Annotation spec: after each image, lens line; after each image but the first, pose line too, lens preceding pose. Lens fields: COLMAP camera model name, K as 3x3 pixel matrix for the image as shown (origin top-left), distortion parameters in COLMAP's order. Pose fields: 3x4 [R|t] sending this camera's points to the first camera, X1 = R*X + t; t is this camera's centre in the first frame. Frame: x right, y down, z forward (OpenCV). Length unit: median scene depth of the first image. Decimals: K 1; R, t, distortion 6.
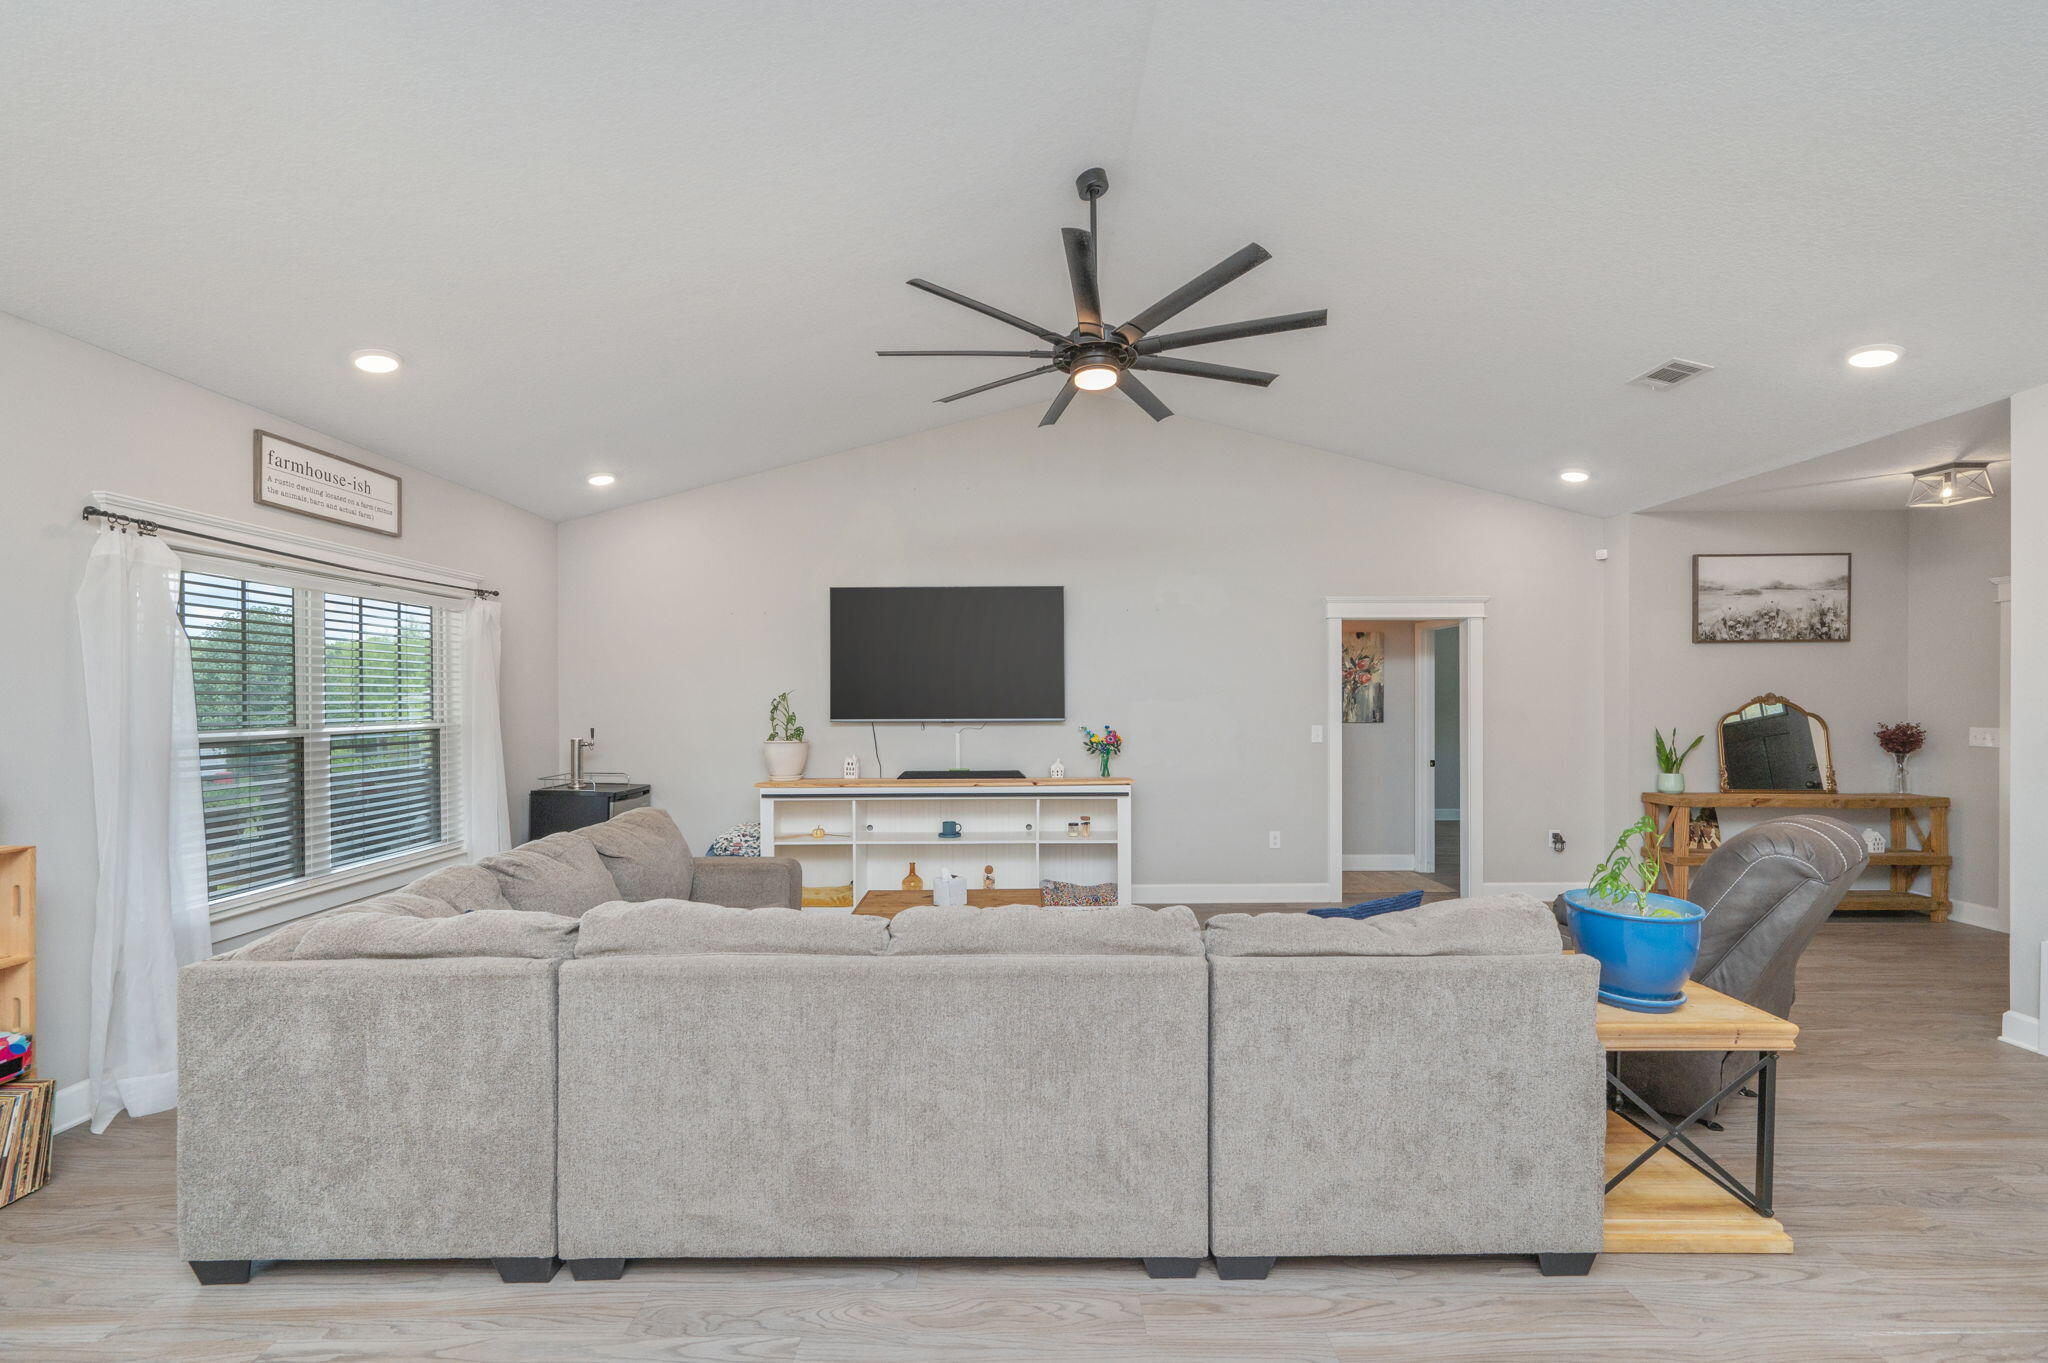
lens RADIAL K [[815.9, 0, 1025.1], [0, 815.9, 697.4], [0, 0, 1]] dist [-0.000740, 0.000006]
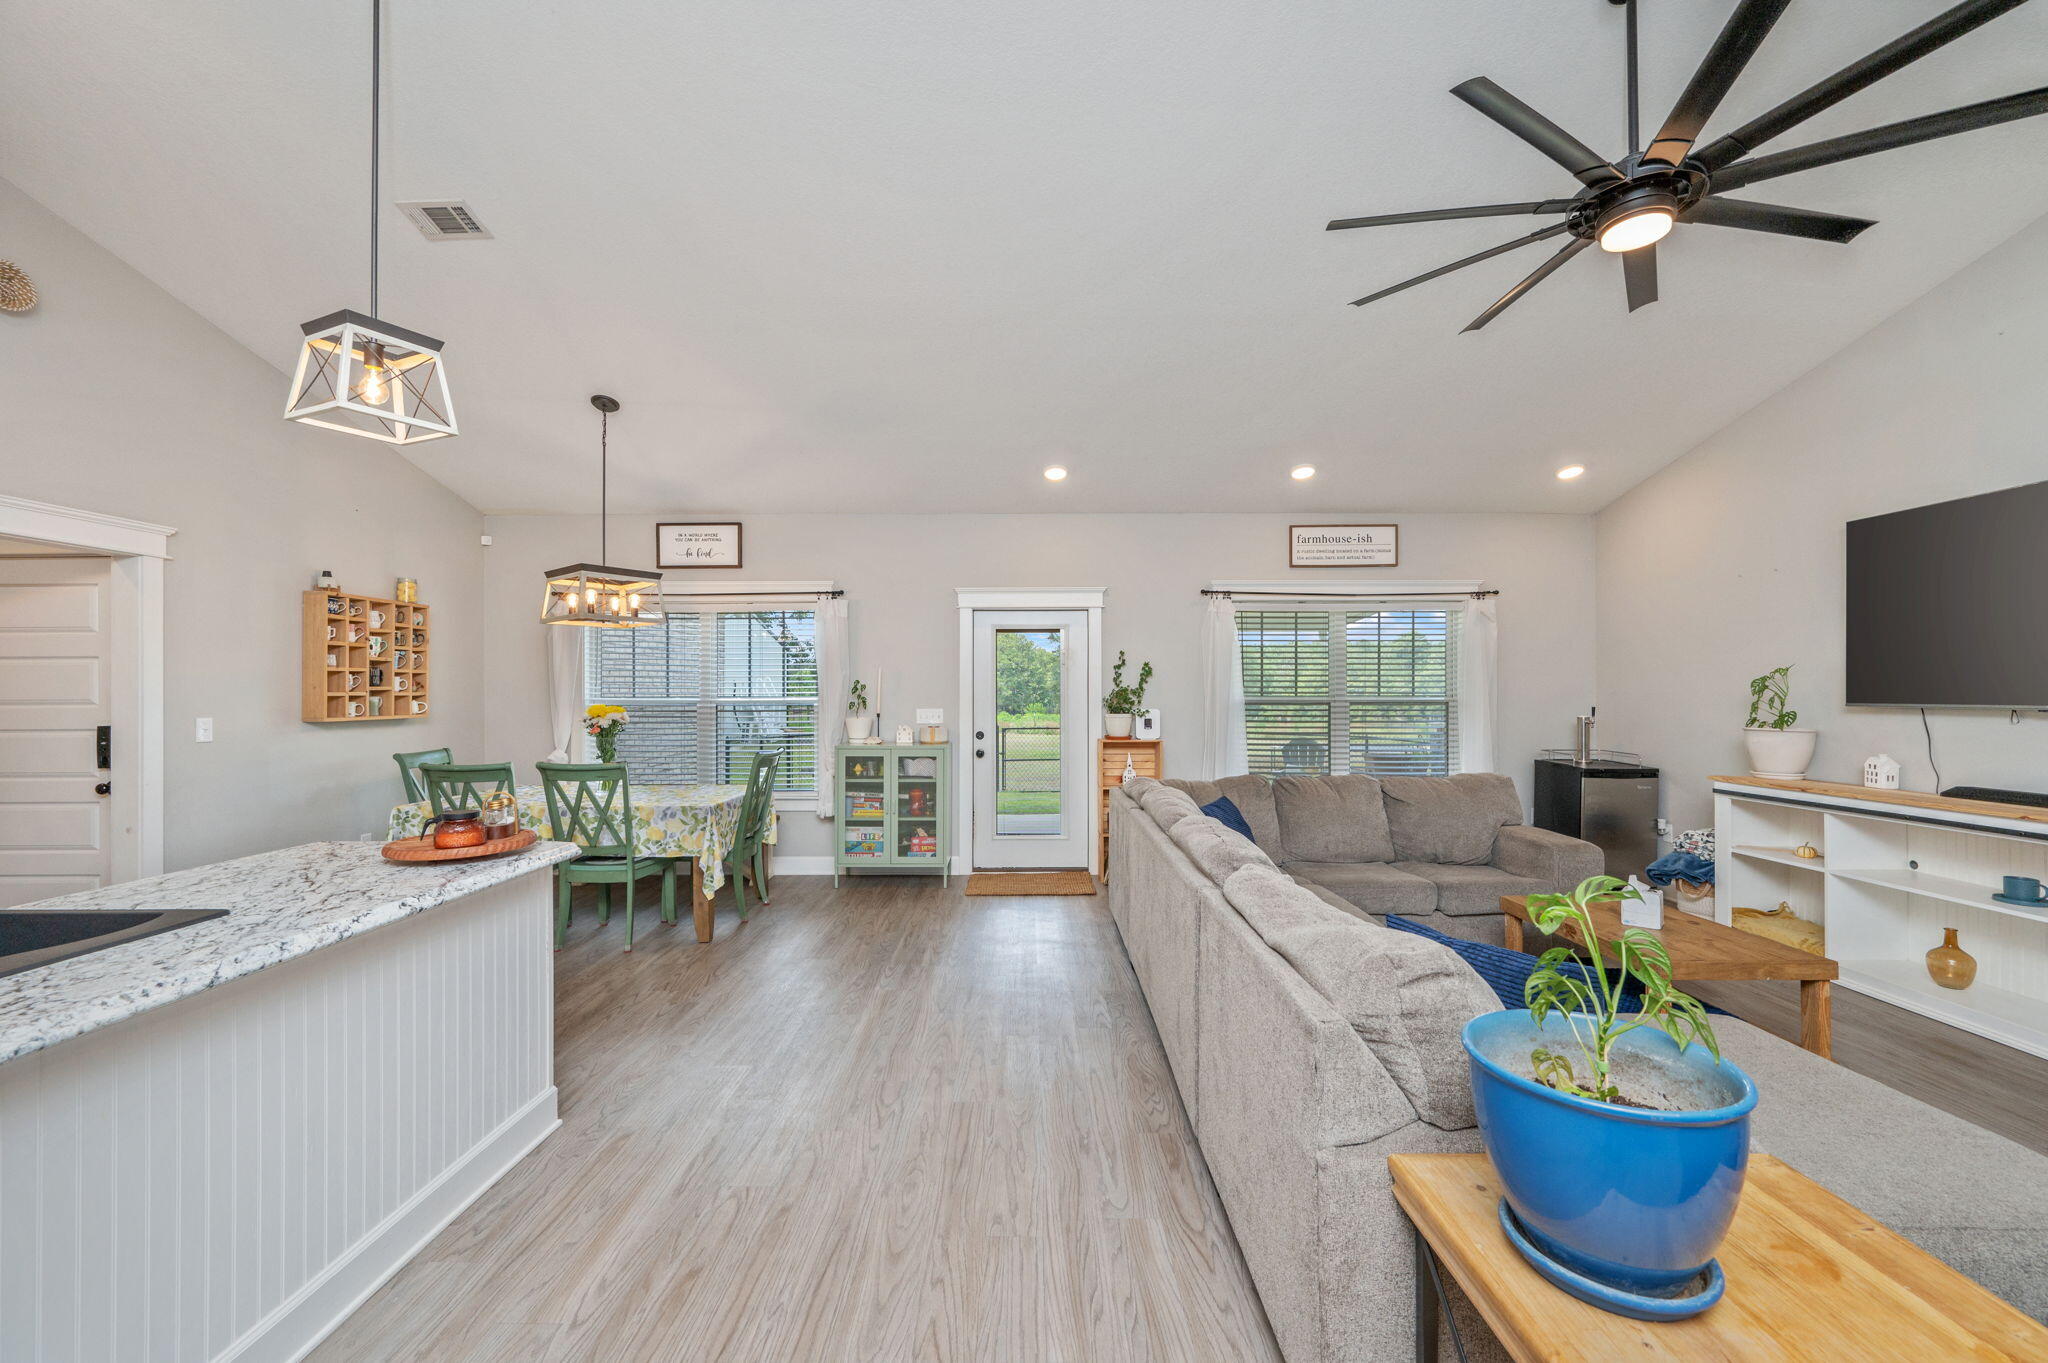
lens RADIAL K [[806.8, 0, 1021.1], [0, 806.8, 689.6], [0, 0, 1]] dist [0.000117, 0.000034]
pose [[-0.009439, 0.000192, -0.999955, 0.496749], [0.000688, 1.000000, 0.000186, 0.014482], [0.999955, -0.000686, -0.009439, 0.272335]]
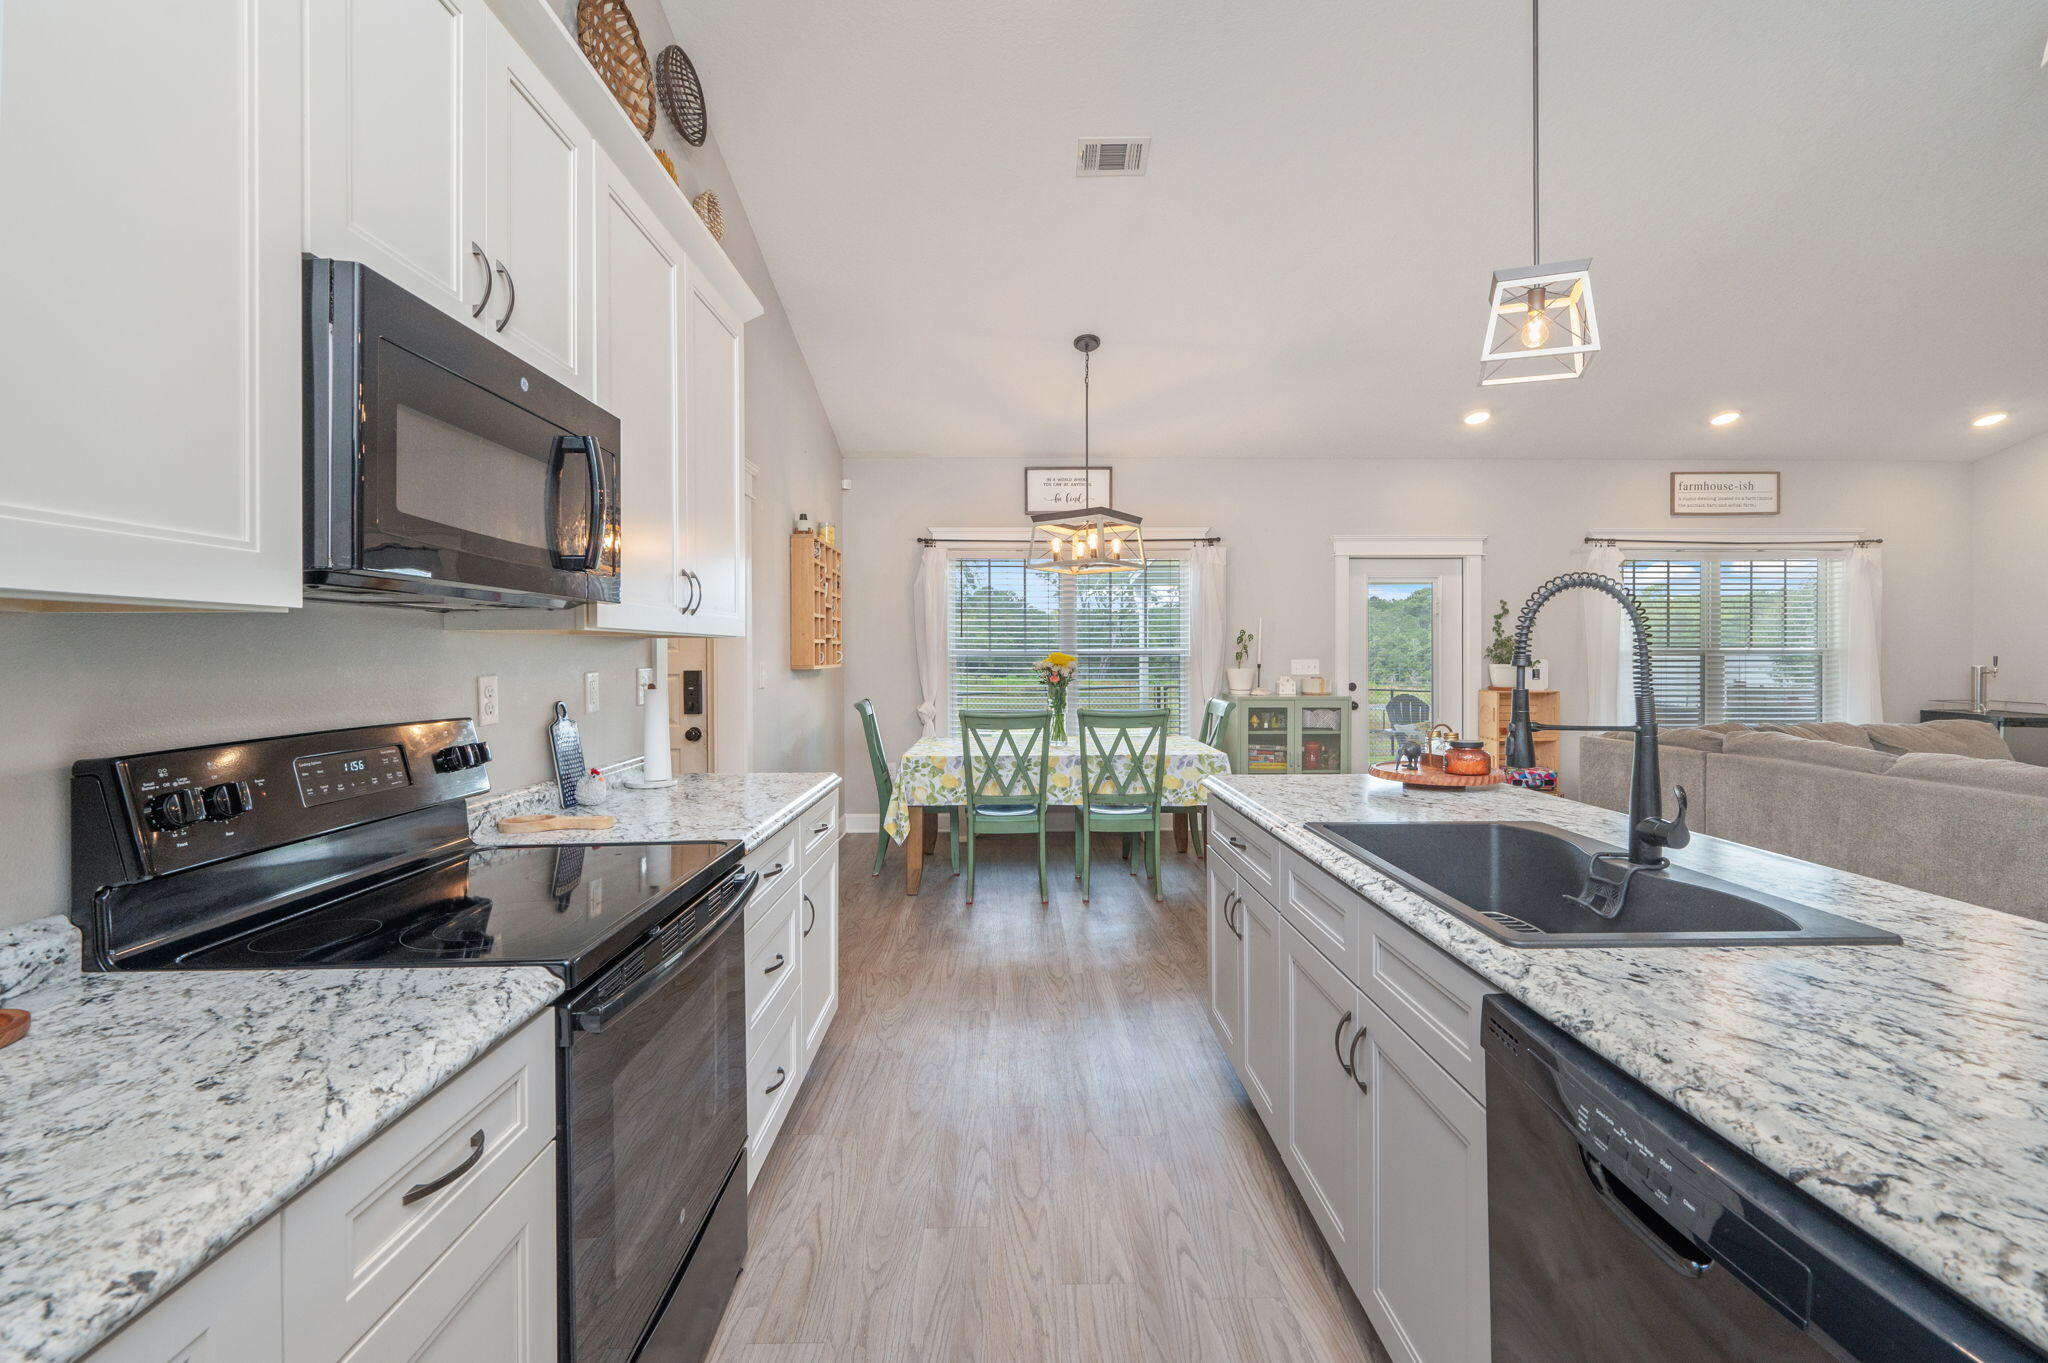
lens RADIAL K [[868.8, 0, 1022.2], [0, 868.8, 656.7], [0, 0, 1]] dist [-0.000599, -0.000041]
pose [[0.015327, 0.007167, -0.999857, 0.542231], [0.001160, 0.999974, 0.007185, 0.028095], [0.999882, -0.001270, 0.015318, -0.248348]]
